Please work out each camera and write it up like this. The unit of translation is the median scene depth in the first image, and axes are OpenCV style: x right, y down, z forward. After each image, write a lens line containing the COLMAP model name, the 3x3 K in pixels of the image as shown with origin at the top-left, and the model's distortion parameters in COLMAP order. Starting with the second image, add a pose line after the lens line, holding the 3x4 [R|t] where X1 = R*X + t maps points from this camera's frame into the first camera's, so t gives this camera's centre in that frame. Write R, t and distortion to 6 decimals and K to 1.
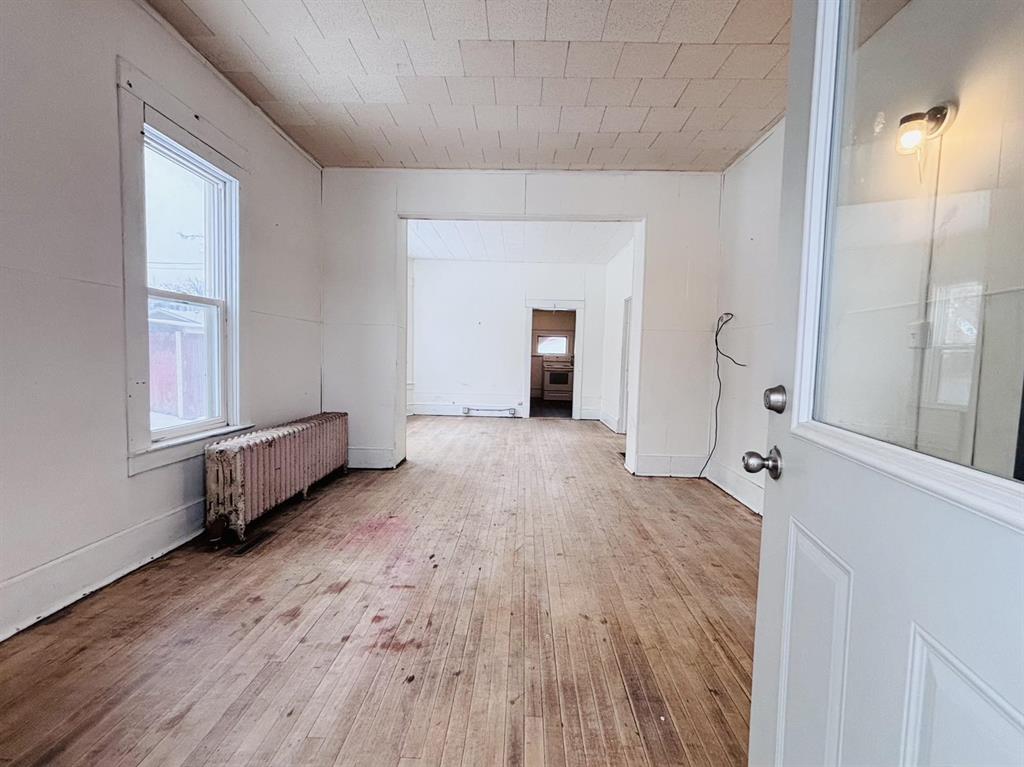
lens RADIAL K [[416.6, 0, 502.7], [0, 416.6, 373.0], [0, 0, 1]] dist [-0.001599, -0.000023]
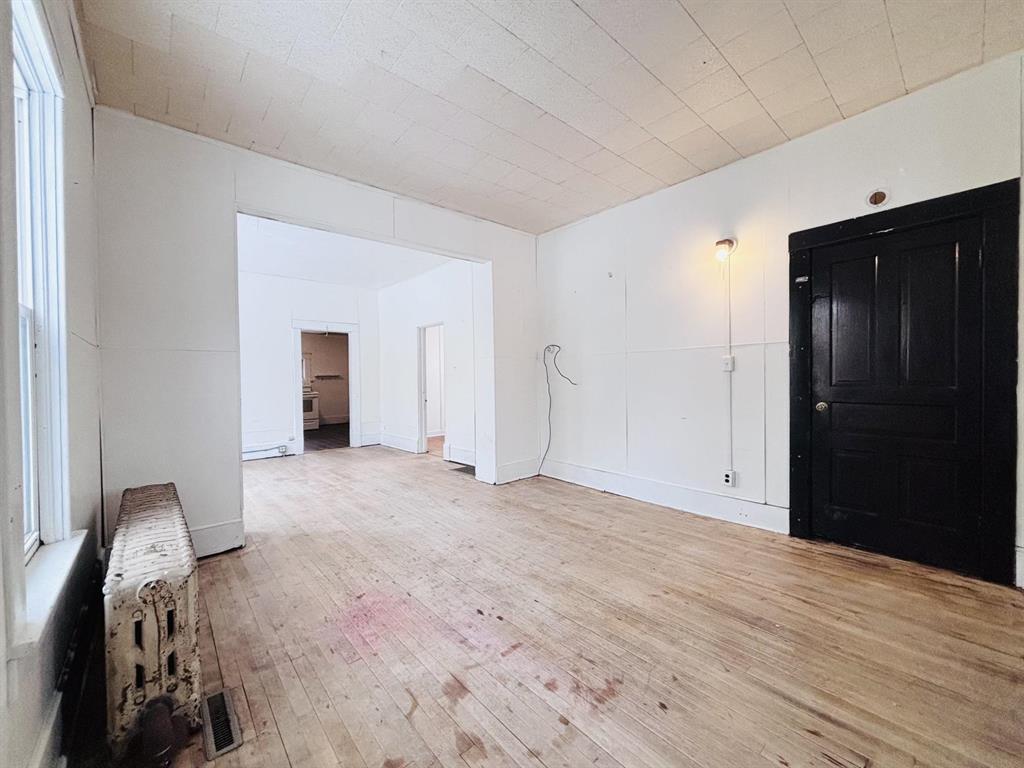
lens RADIAL K [[400.1, 0, 511.0], [0, 400.1, 374.4], [0, 0, 1]] dist [0.000515, 0.001022]
pose [[0.752082, -0.033322, 0.658226, -0.640851], [0.063820, 0.997710, -0.022411, -0.048768], [-0.655972, 0.058863, 0.752486, 0.255596]]
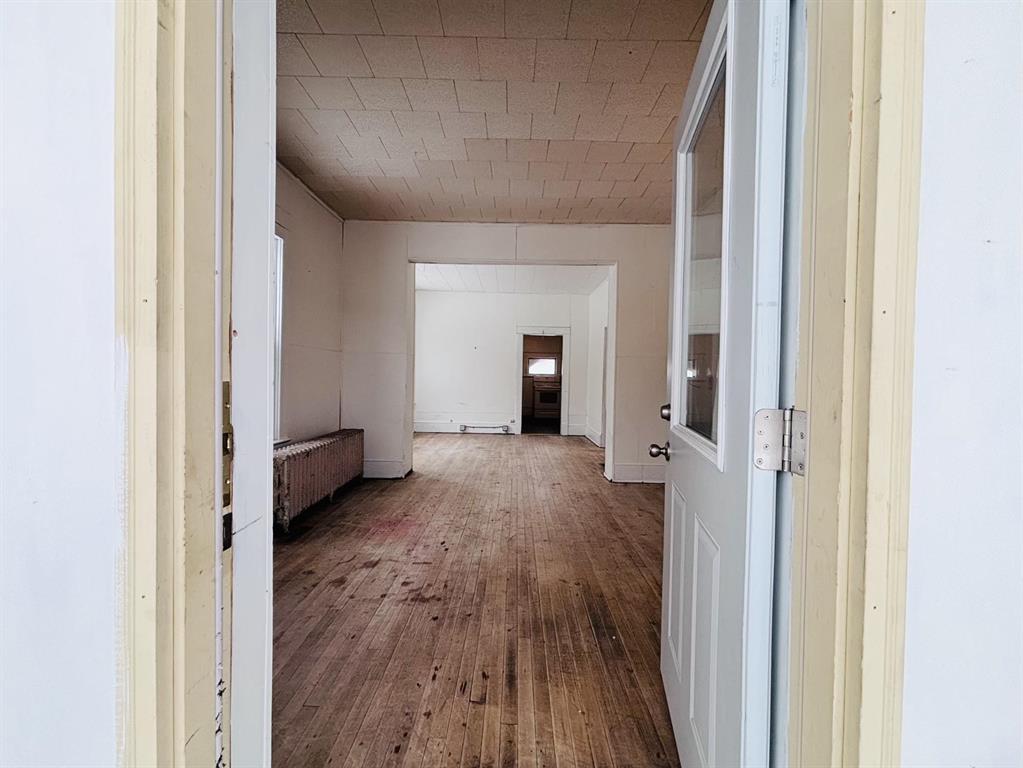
lens RADIAL K [[399.7, 0, 505.5], [0, 399.7, 375.0], [0, 0, 1]] dist [0.000515, 0.001022]
pose [[0.999670, -0.003830, 0.025412, -0.010710], [0.004944, 0.999024, -0.043904, -0.007192], [-0.025219, 0.044015, 0.998713, -0.208878]]
